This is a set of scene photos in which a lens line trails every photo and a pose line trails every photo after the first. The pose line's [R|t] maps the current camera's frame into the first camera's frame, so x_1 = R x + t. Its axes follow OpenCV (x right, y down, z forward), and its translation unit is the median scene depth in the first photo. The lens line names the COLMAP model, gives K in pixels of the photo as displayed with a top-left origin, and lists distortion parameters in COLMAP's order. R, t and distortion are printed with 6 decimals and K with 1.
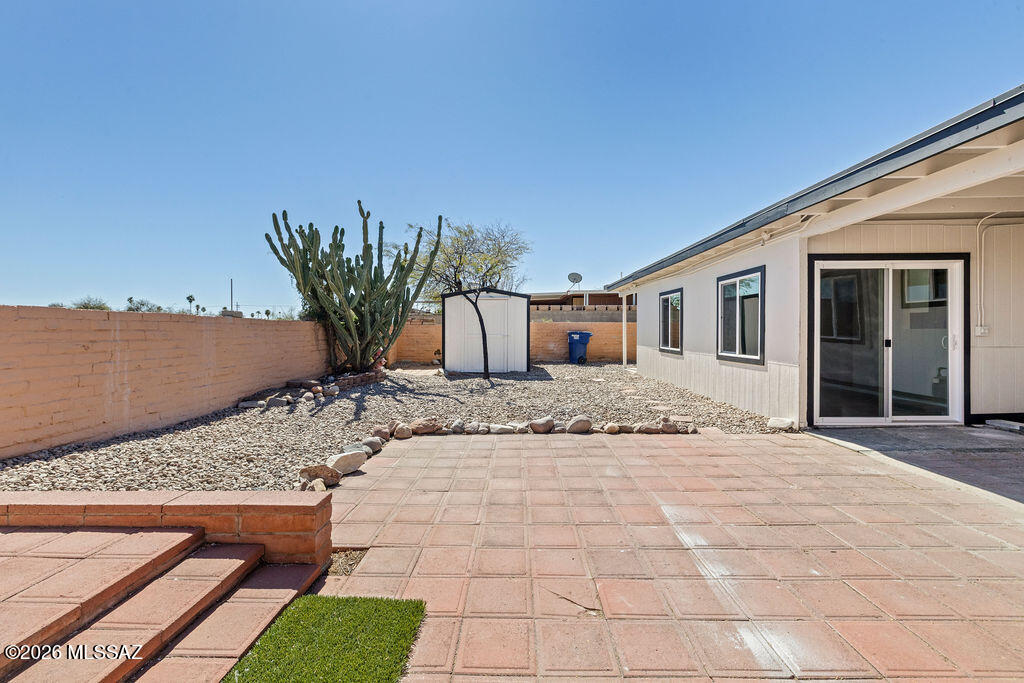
lens RADIAL K [[438.2, 0, 508.9], [0, 438.2, 339.7], [0, 0, 1]] dist [-0.000806, 0.000669]
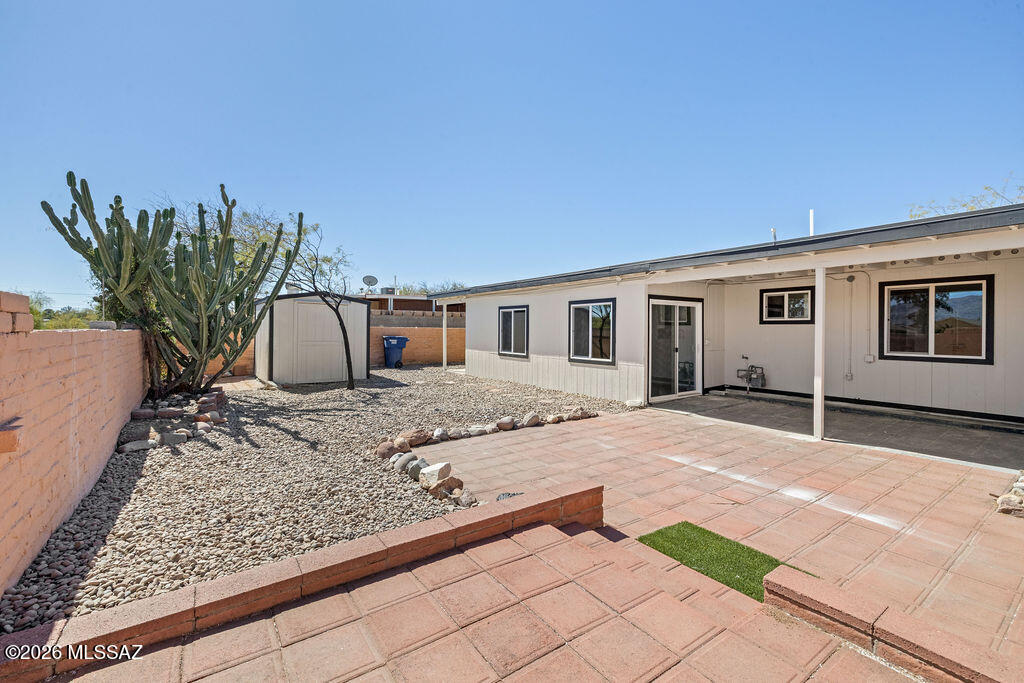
lens RADIAL K [[438.2, 0, 522.5], [0, 438.2, 339.7], [0, 0, 1]] dist [-0.000806, 0.000669]
pose [[0.803559, -0.008232, 0.595168, -0.609373], [0.005073, 0.999963, 0.006981, -0.045538], [-0.595203, -0.002591, 0.803571, -0.000055]]
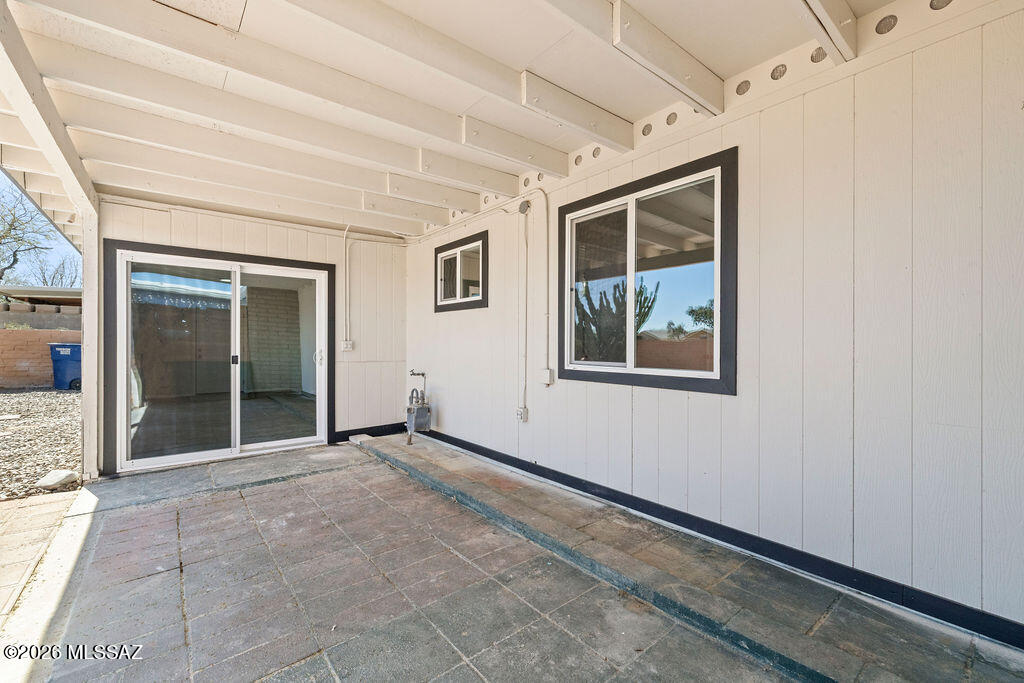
lens RADIAL K [[438.2, 0, 519.0], [0, 438.2, 344.3], [0, 0, 1]] dist [-0.000806, 0.000669]
pose [[0.766264, 0.007069, 0.642487, 0.738601], [0.005071, 0.999842, -0.017048, -0.003892], [-0.642505, 0.016321, 0.766107, 0.002377]]
